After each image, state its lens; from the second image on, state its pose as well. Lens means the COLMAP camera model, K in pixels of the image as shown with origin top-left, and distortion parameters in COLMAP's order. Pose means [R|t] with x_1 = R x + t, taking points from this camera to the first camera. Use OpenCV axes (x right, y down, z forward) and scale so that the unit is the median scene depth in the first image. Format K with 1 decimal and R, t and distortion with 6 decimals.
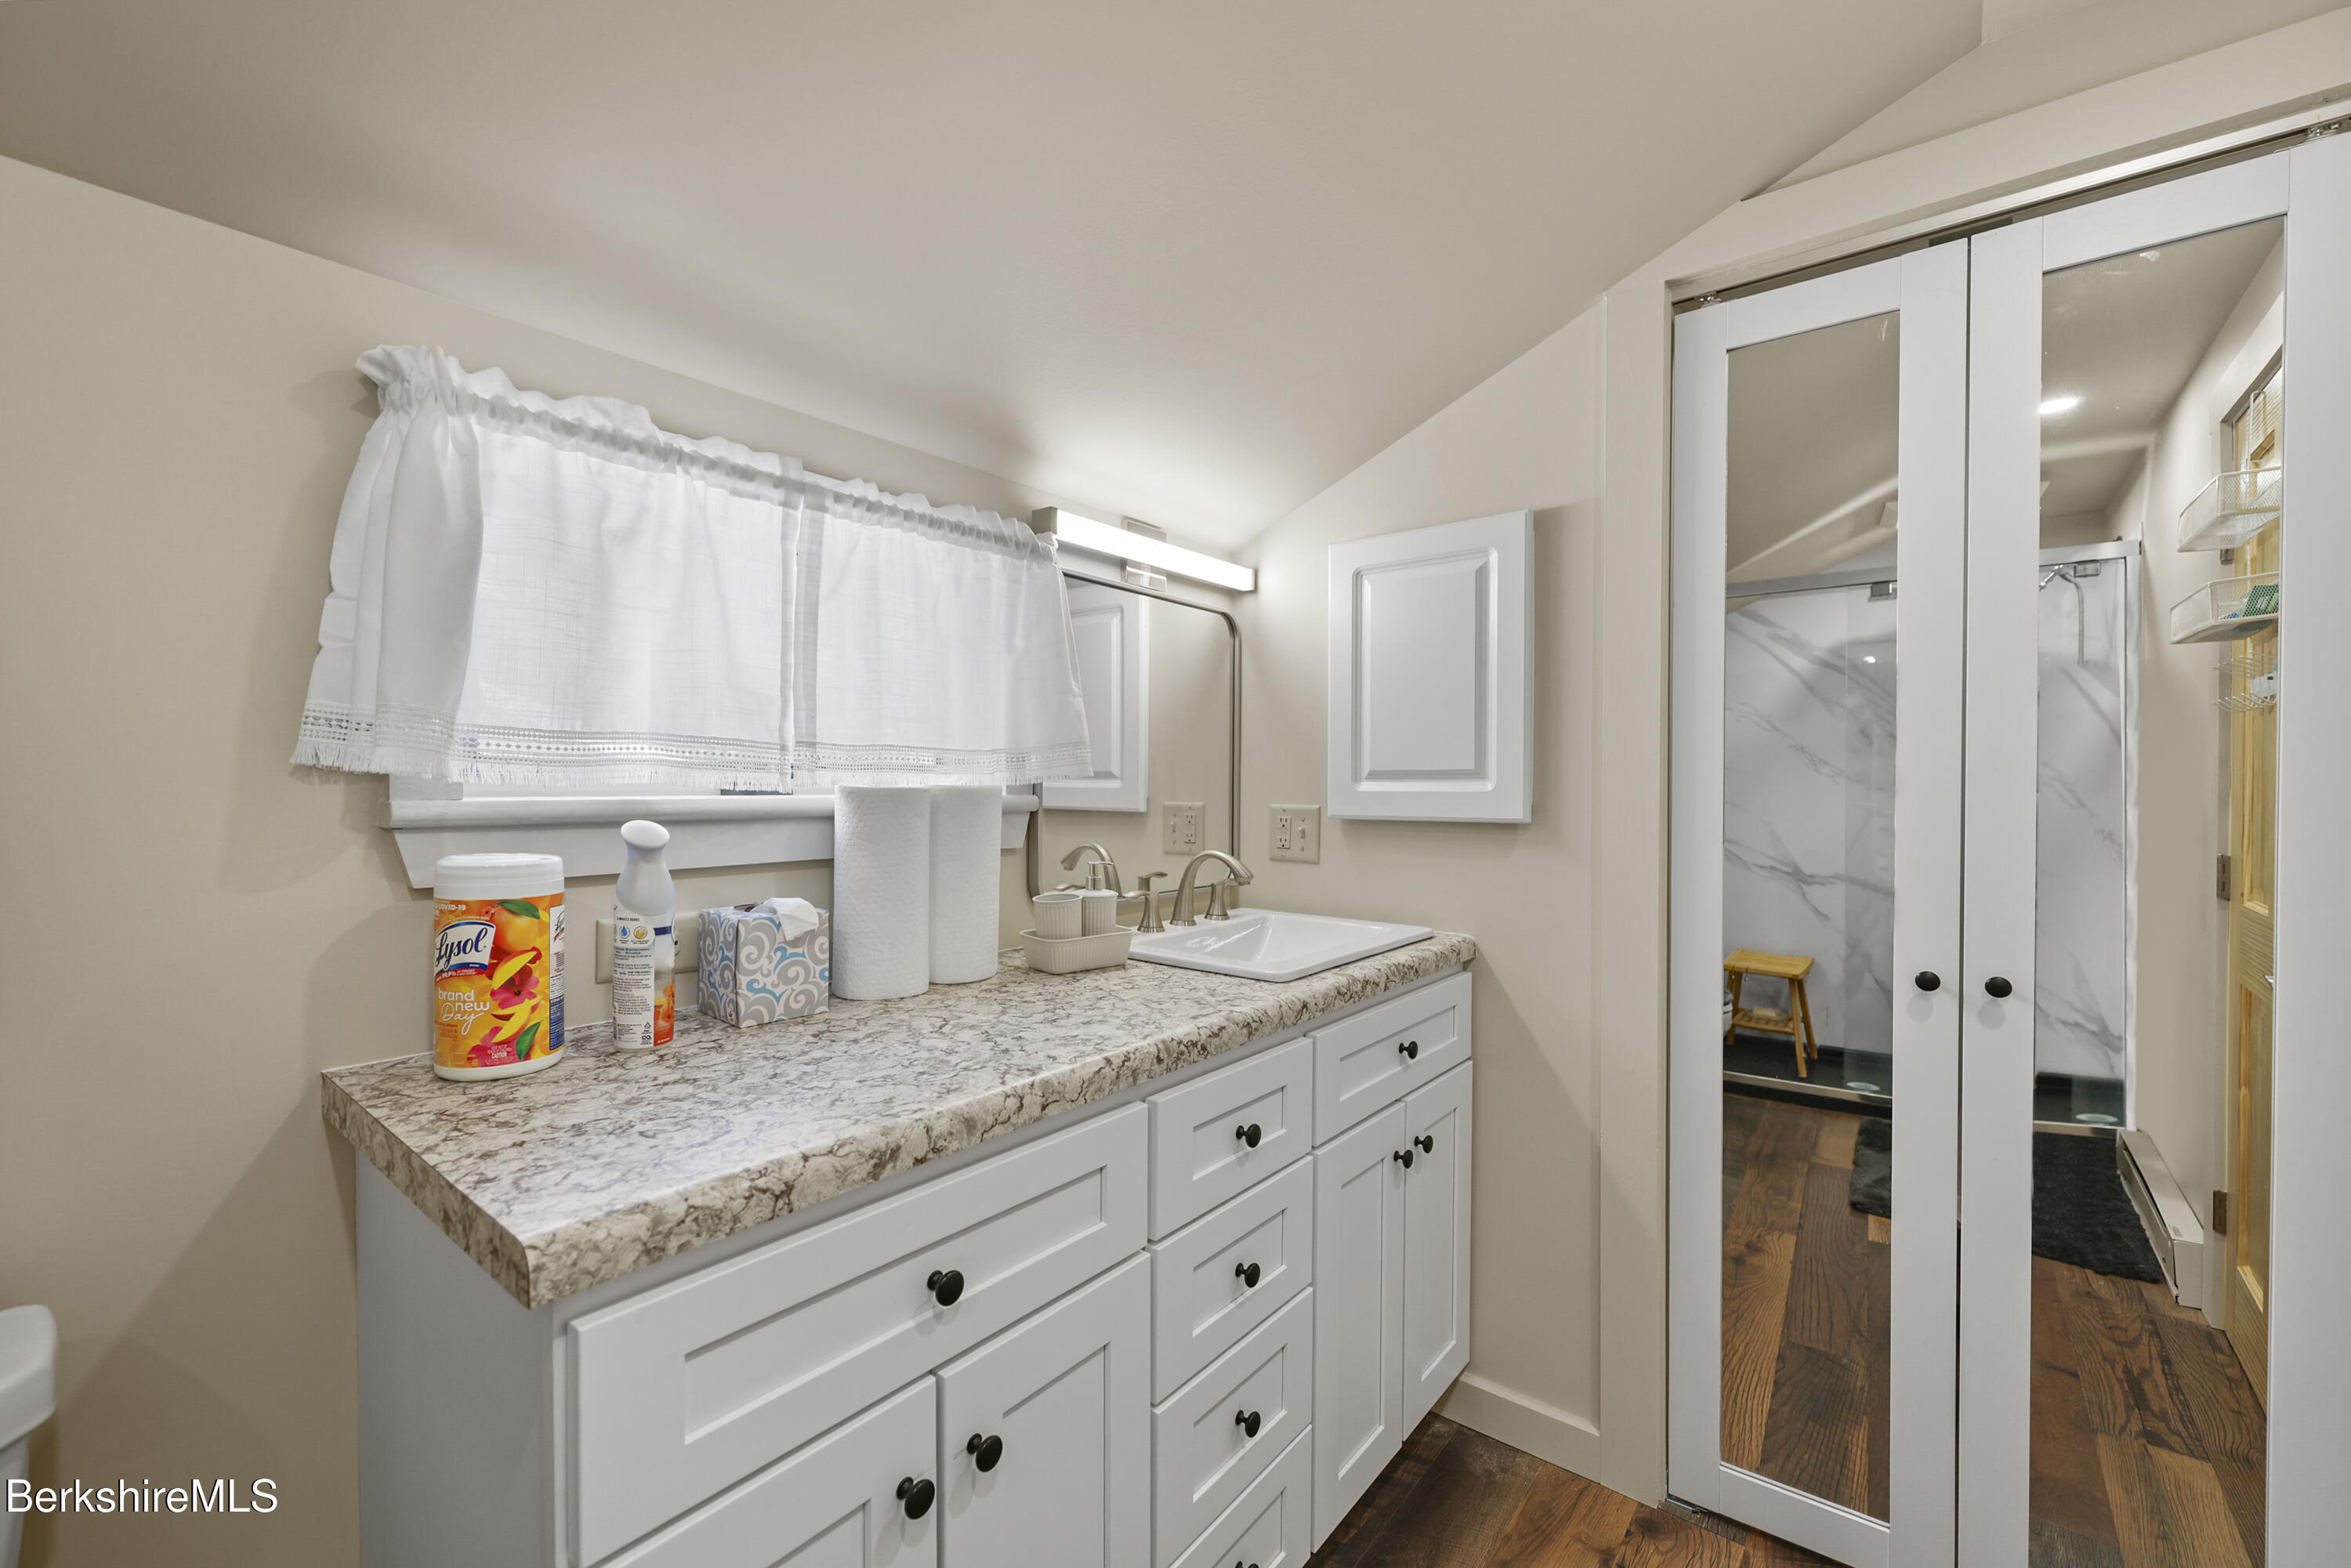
lens RADIAL K [[956.2, 0, 1184.8], [0, 956.2, 830.0], [0, 0, 1]] dist [0.000385, 0.000135]
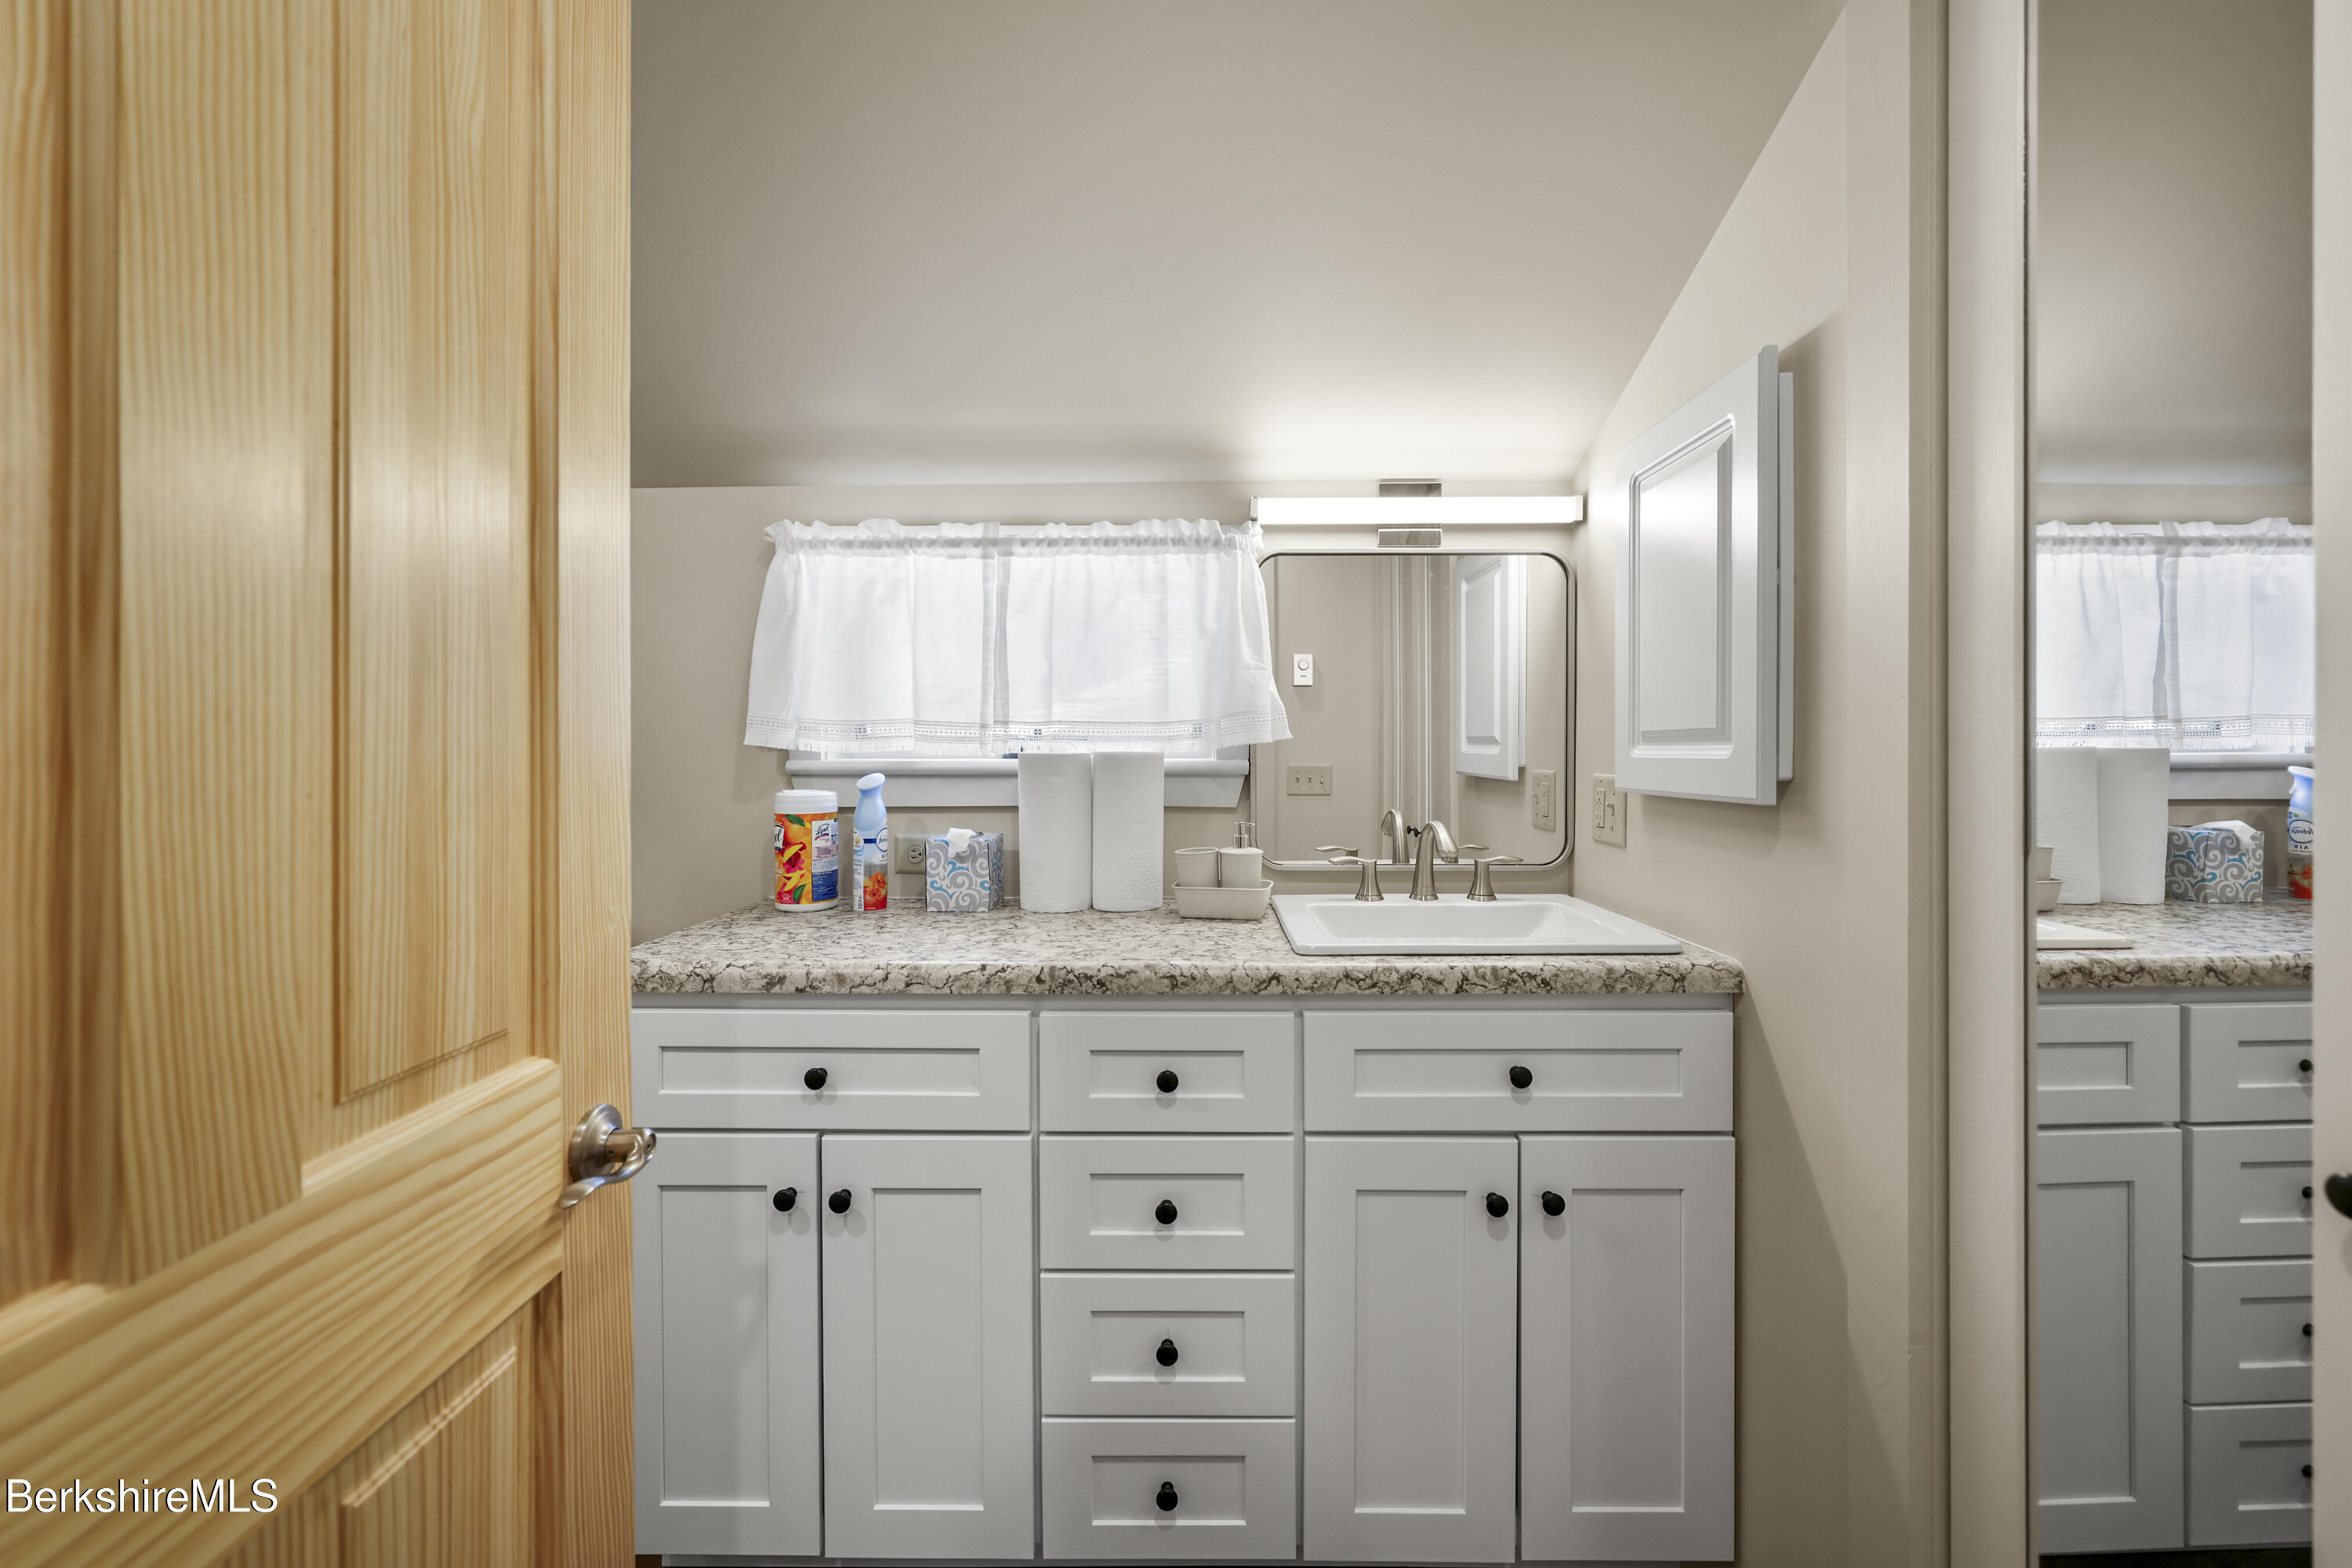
lens RADIAL K [[952.4, 0, 1183.7], [0, 952.4, 793.5], [0, 0, 1]] dist [-0.001463, 0.000188]
pose [[0.611610, 0.032261, -0.790502, 0.938602], [-0.035711, 0.999276, 0.013151, -0.014202], [0.790353, 0.020187, 0.612319, 0.376853]]
